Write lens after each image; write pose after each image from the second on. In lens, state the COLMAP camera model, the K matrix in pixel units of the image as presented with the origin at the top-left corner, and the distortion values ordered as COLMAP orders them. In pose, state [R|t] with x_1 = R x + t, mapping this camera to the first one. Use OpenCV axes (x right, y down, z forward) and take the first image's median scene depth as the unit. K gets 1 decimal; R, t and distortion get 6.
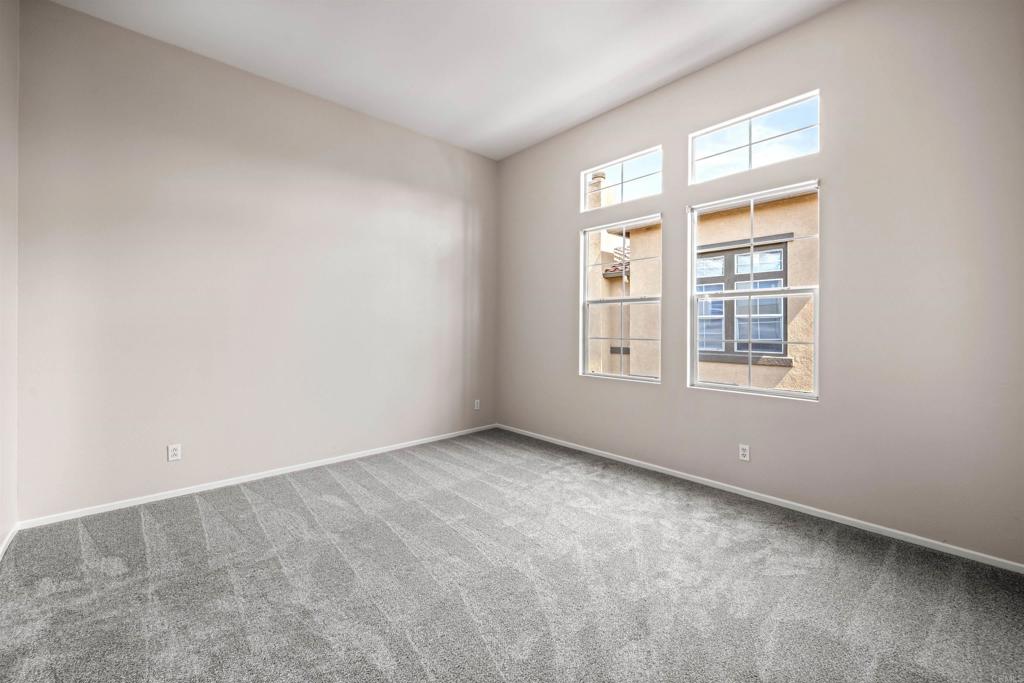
lens RADIAL K [[411.8, 0, 510.3], [0, 411.8, 330.5], [0, 0, 1]] dist [-0.001044, 0.000299]
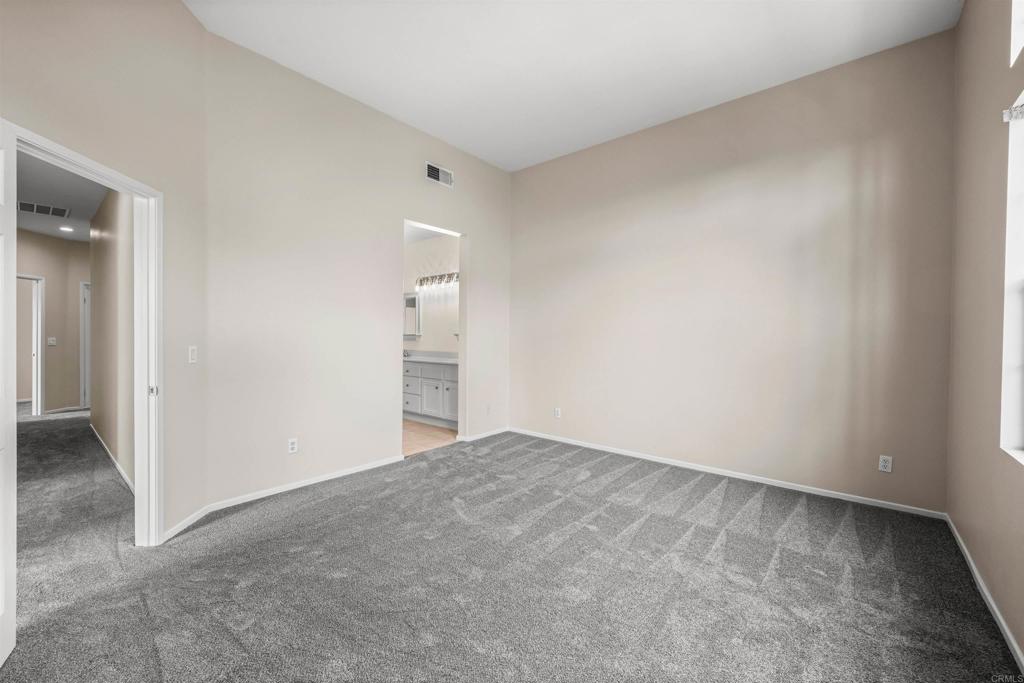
lens RADIAL K [[411.8, 0, 509.9], [0, 411.8, 340.9], [0, 0, 1]] dist [-0.001044, 0.000299]
pose [[0.128460, 0.014365, -0.991611, 0.661740], [-0.015652, 0.999800, 0.012456, -0.001692], [0.991591, 0.013921, 0.128659, 0.539203]]
